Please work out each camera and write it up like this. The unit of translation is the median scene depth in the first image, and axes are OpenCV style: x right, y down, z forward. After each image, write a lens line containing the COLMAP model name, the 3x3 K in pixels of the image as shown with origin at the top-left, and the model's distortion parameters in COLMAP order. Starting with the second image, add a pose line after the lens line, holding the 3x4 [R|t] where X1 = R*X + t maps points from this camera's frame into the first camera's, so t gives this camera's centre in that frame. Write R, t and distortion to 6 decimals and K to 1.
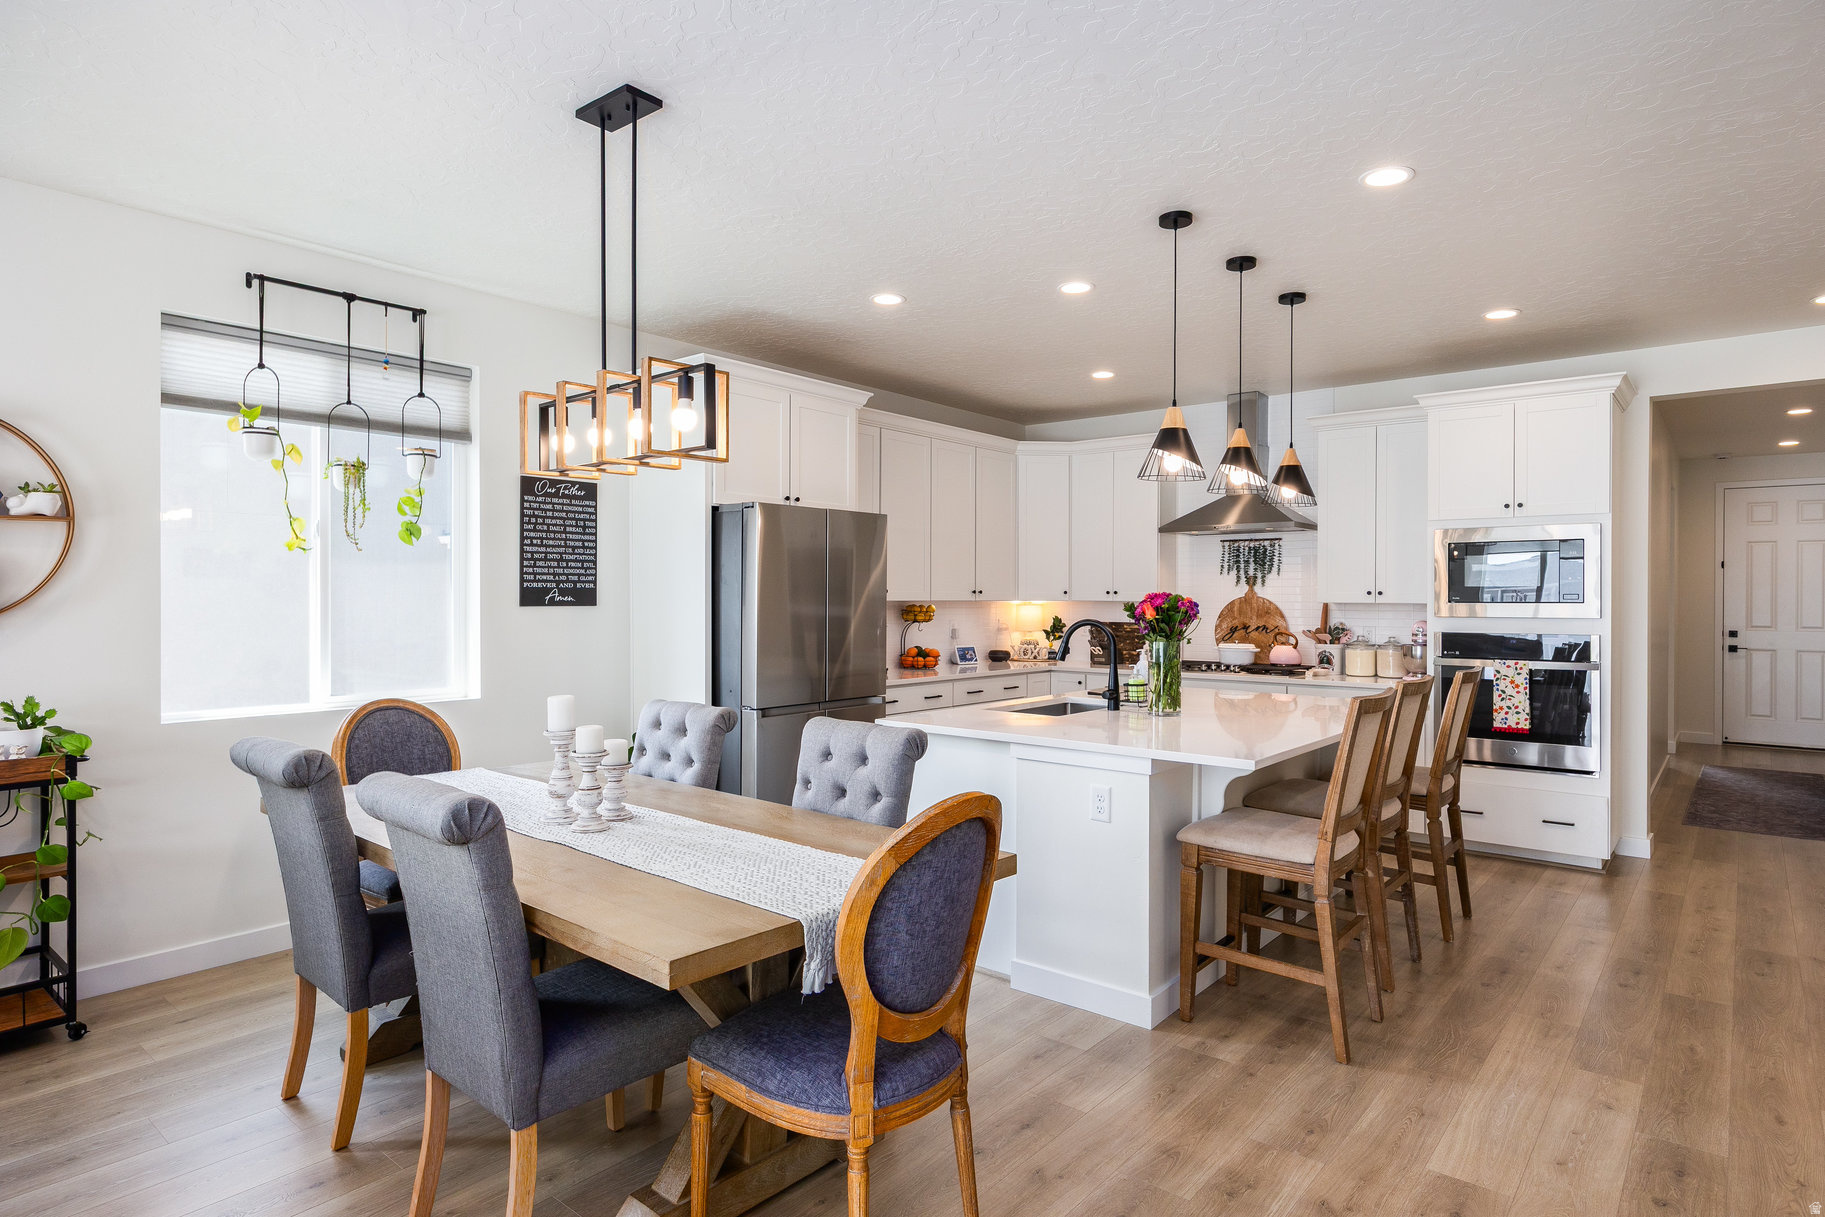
lens RADIAL K [[995.3, 0, 902.5], [0, 995.3, 602.9], [0, 0, 1]] dist [-0.010882, -0.000955]
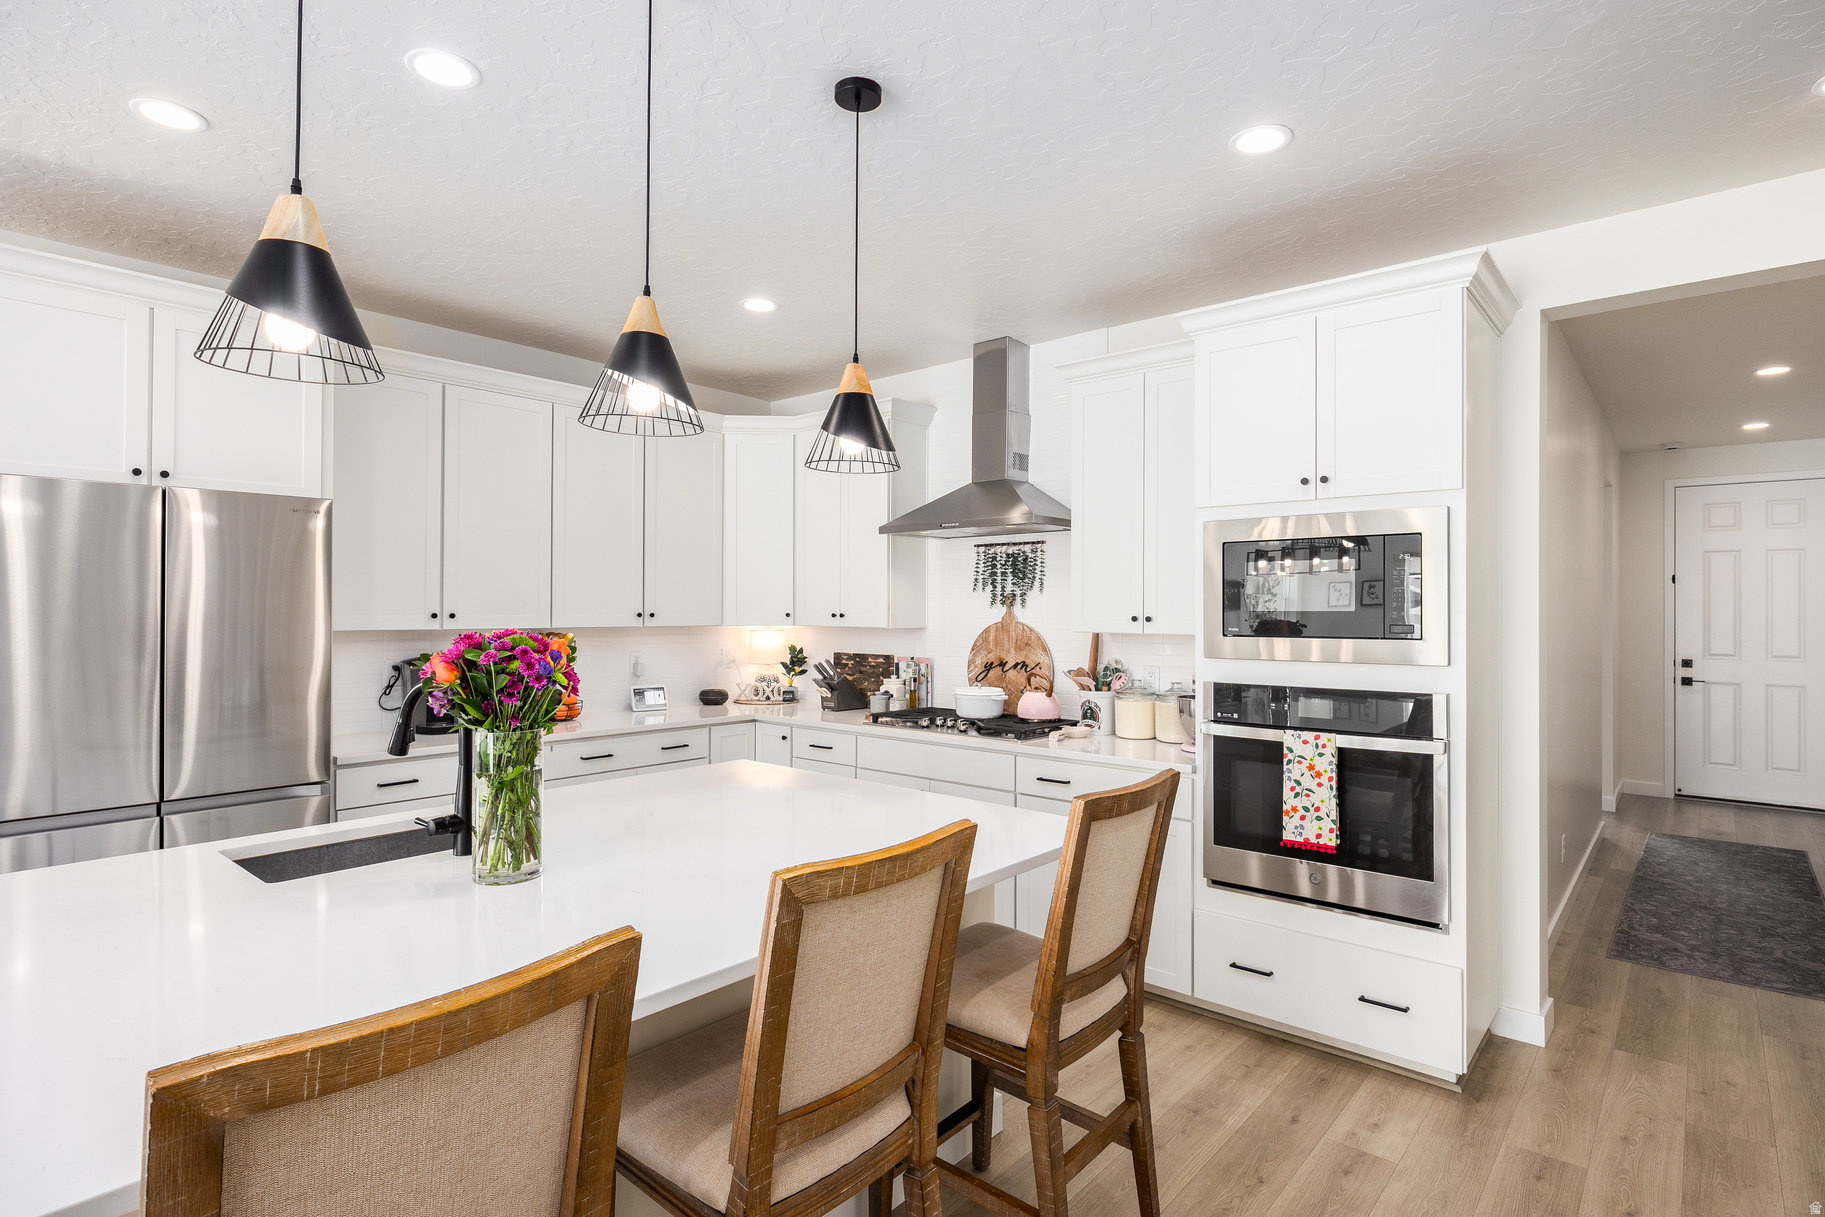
lens RADIAL K [[914.6, 0, 918.8], [0, 914.6, 607.5], [0, 0, 1]] dist [-0.002109, -0.001592]
pose [[0.999988, 0.000784, -0.004926, 0.311684], [-0.000829, 0.999958, -0.009123, -0.011521], [0.004919, 0.009127, 0.999946, 0.359000]]
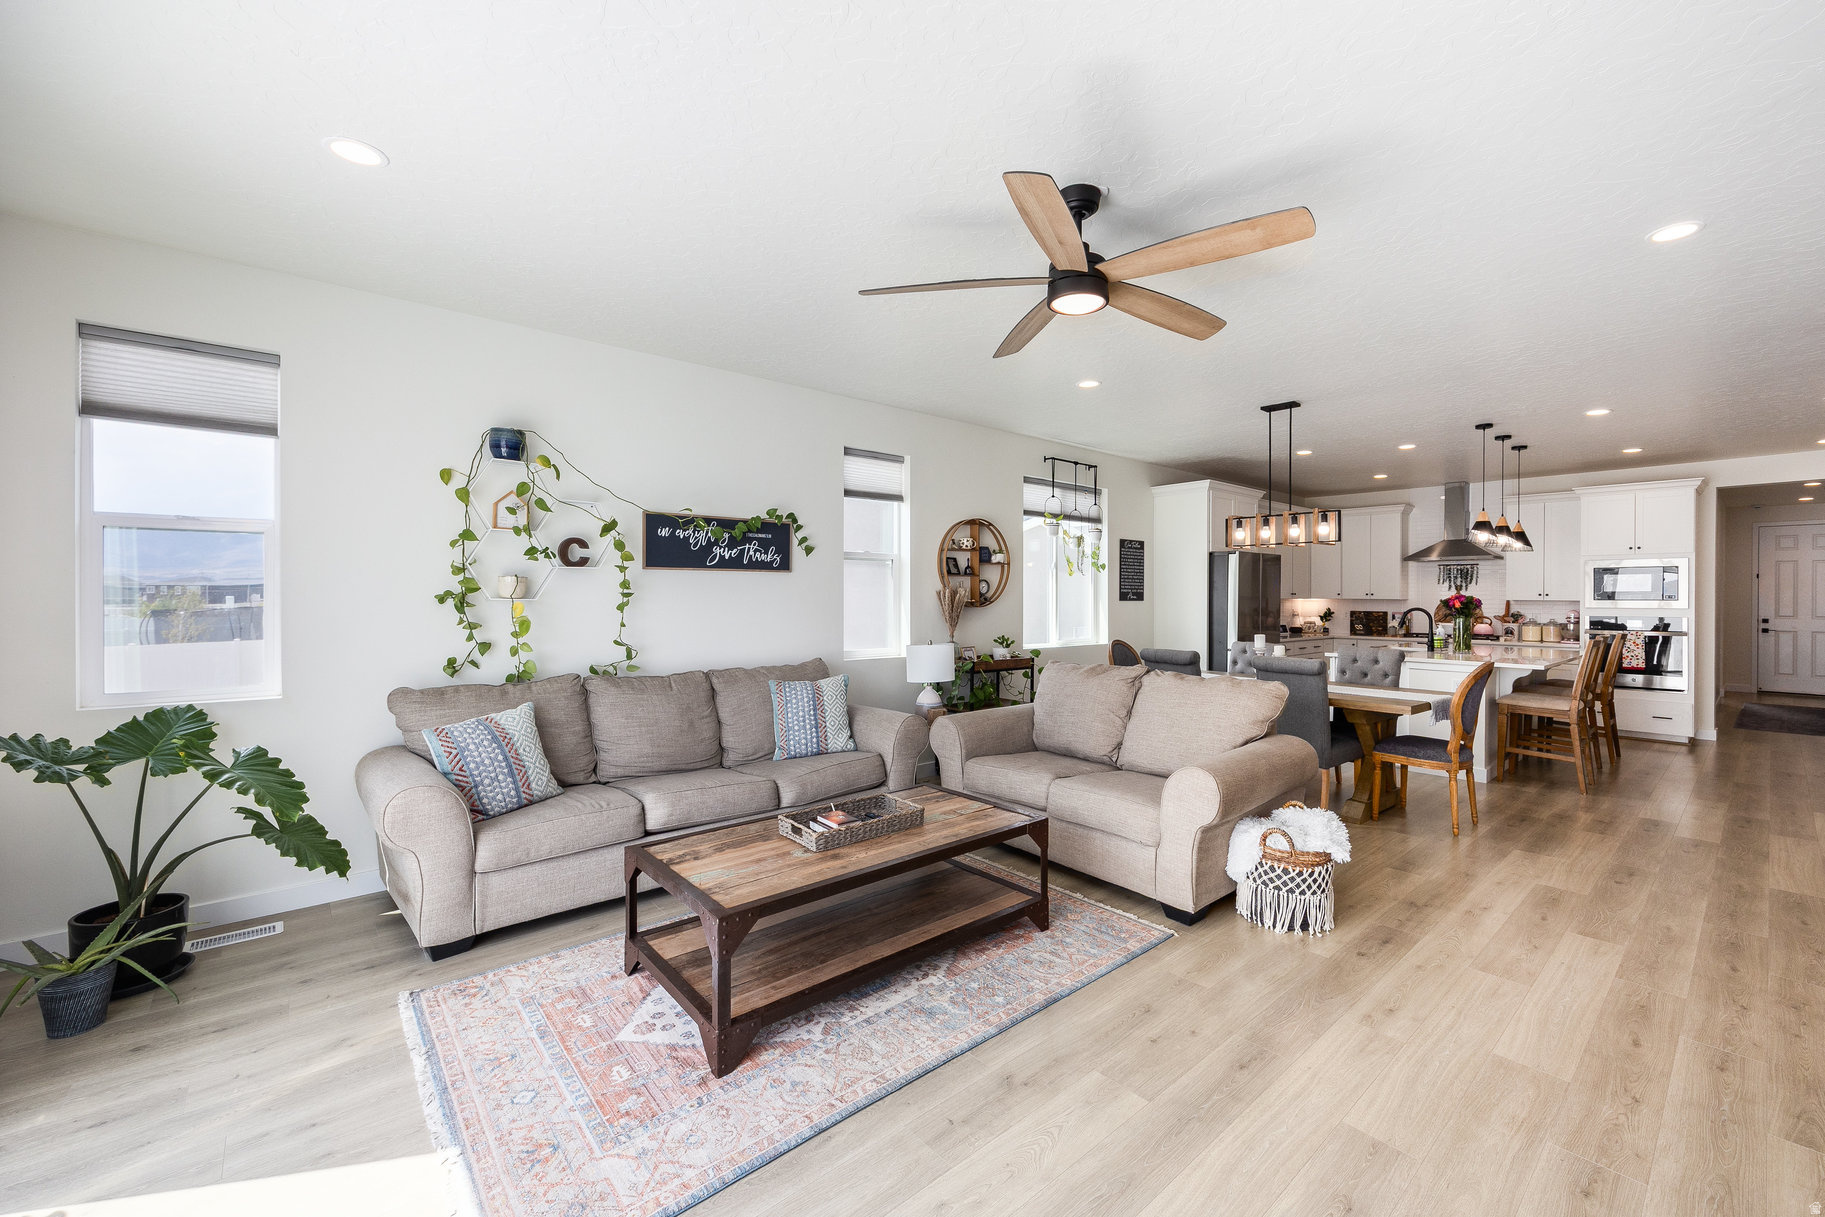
lens RADIAL K [[747.3, 0, 966.6], [0, 747.3, 593.5], [0, 0, 1]] dist [-0.001258, -0.000295]
pose [[0.993045, 0.000203, -0.117736, -0.391491], [-0.001472, 0.999942, -0.010687, 0.003799], [0.117727, 0.010786, 0.992987, -0.457685]]
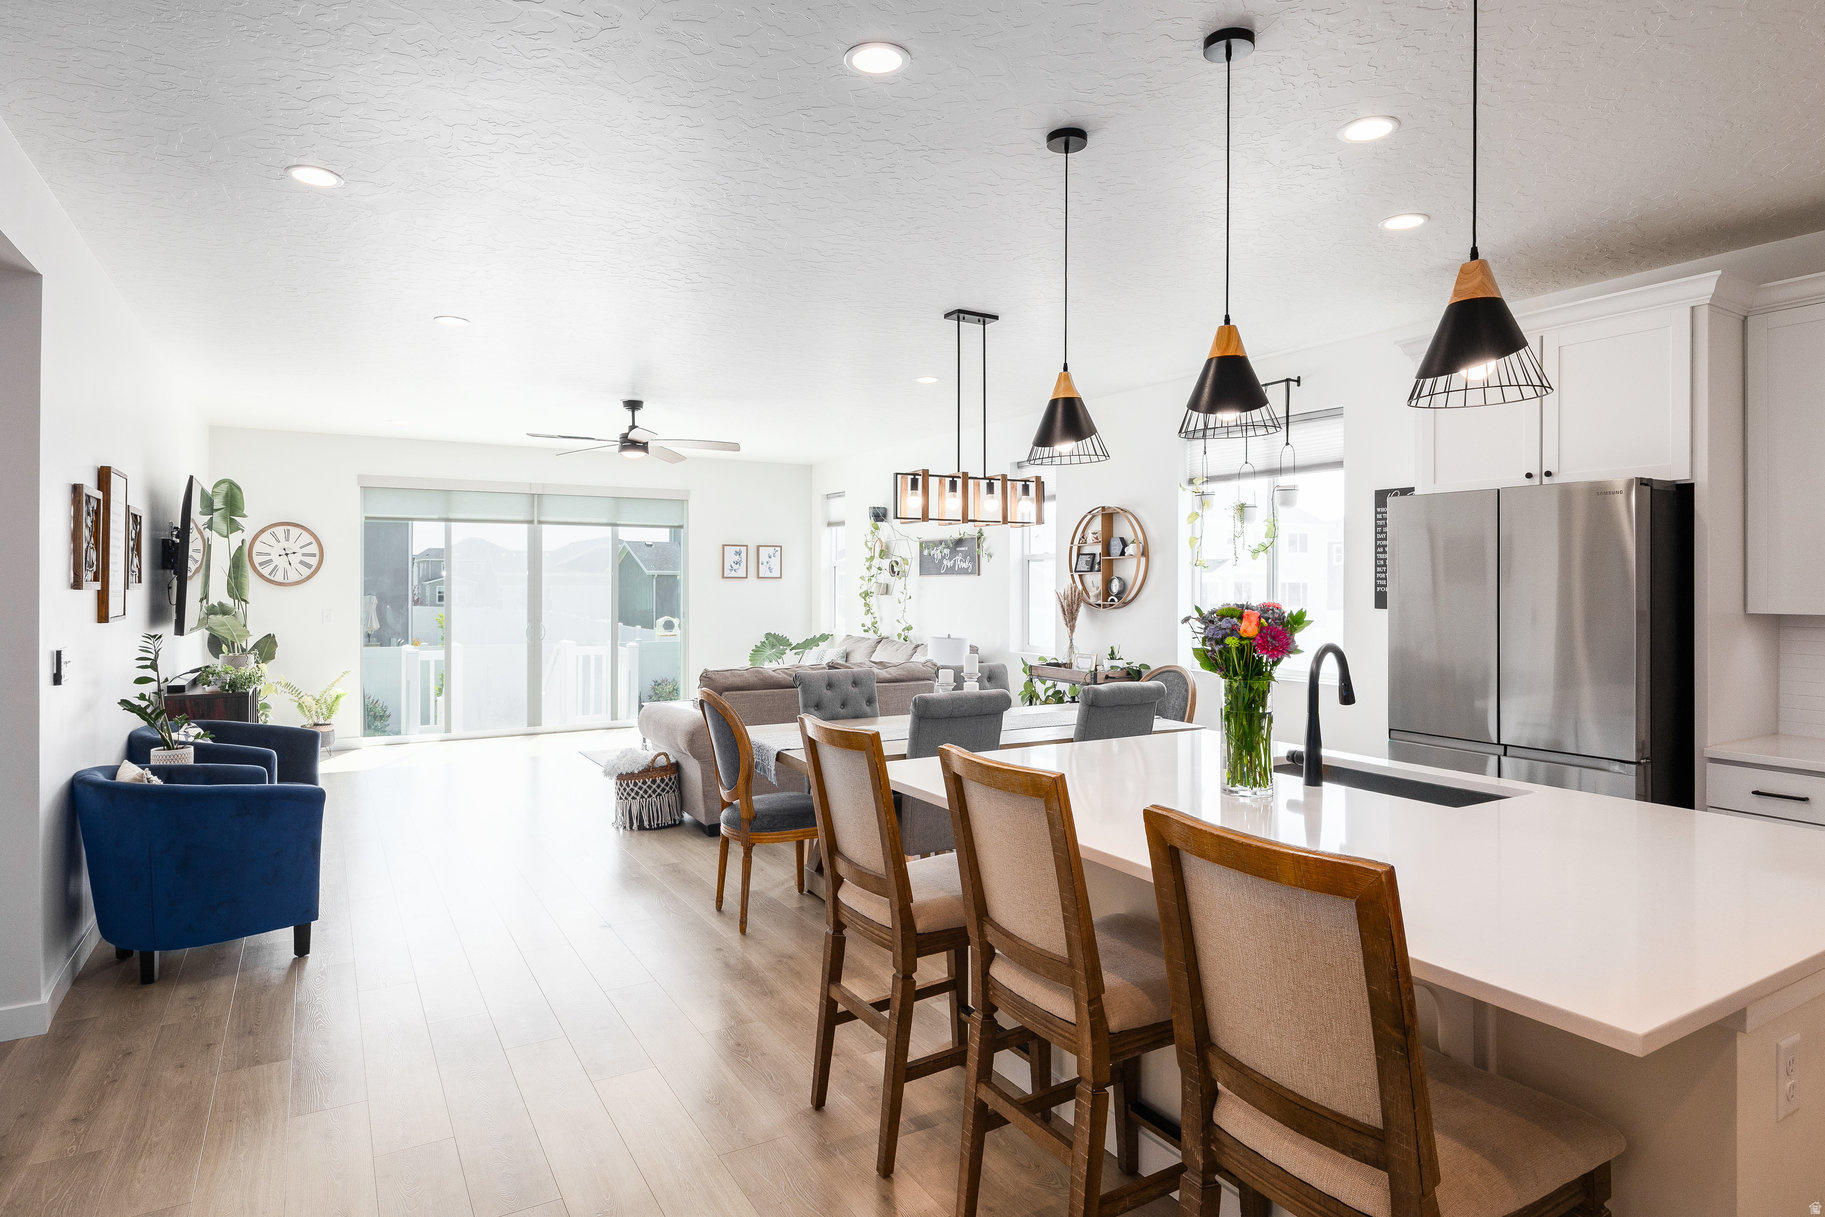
lens RADIAL K [[1007.2, 0, 908.7], [0, 1007.2, 561.0], [0, 0, 1]] dist [0.000993, 0.000205]
pose [[-0.324130, -0.024287, -0.945701, 1.596701], [-0.010272, 0.999702, -0.022154, -0.034578], [0.945957, 0.002534, -0.324282, 1.702508]]
